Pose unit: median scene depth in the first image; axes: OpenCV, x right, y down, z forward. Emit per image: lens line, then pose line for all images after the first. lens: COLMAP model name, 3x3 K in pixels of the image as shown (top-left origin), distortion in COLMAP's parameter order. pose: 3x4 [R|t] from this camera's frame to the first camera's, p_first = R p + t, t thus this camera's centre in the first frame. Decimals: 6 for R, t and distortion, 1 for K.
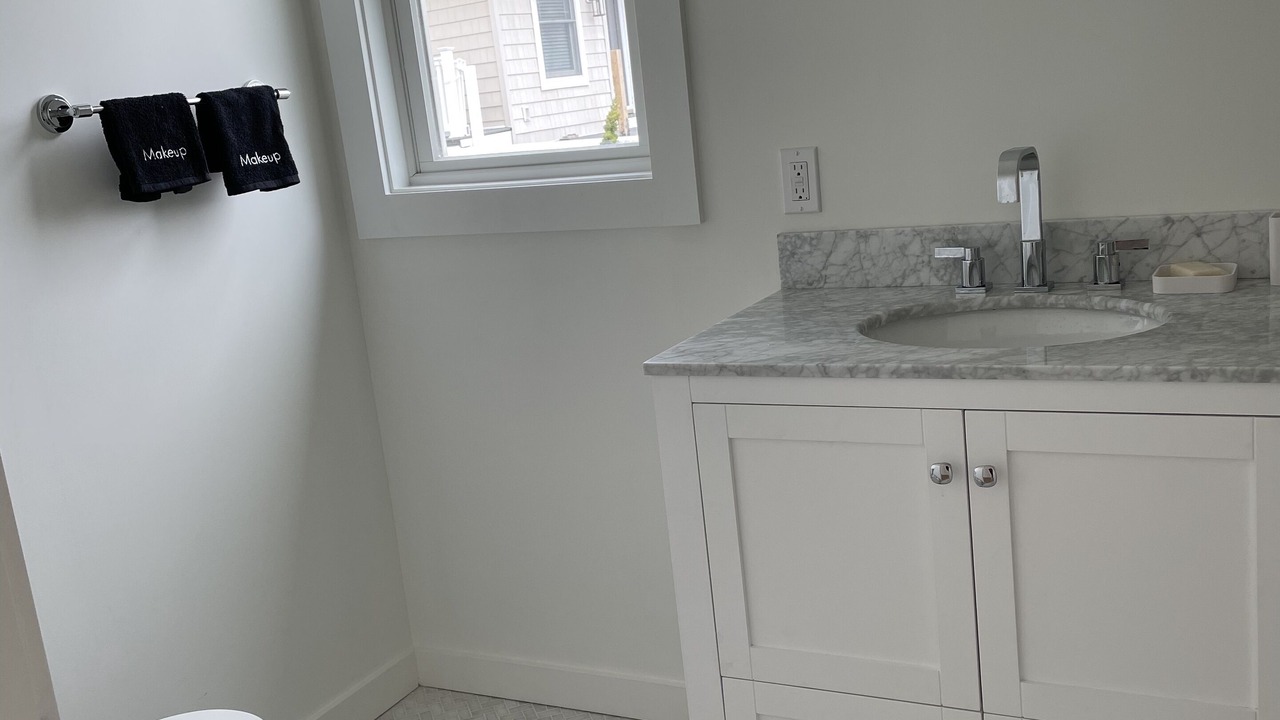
lens RADIAL K [[1297.4, 0, 637.9], [0, 1297.4, 387.0], [0, 0, 1]] dist [0.122903, -0.263872]
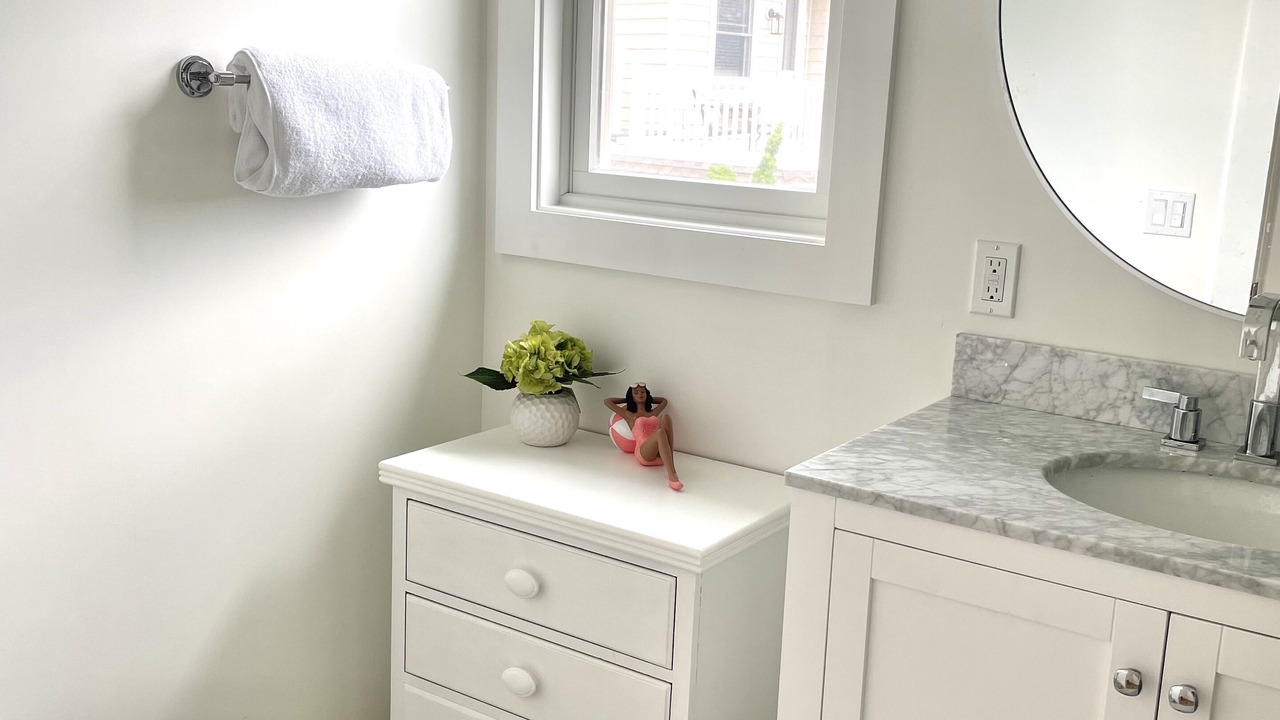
lens RADIAL K [[1303.6, 0, 640.0], [0, 1303.6, 360.0], [0, 0, 1]] dist [0.081709, -0.138394]
pose [[0.981068, 0.173036, -0.086975, -0.023701], [-0.175225, 0.984361, -0.018132, -0.049467], [0.082477, 0.033029, 0.996045, 0.113896]]
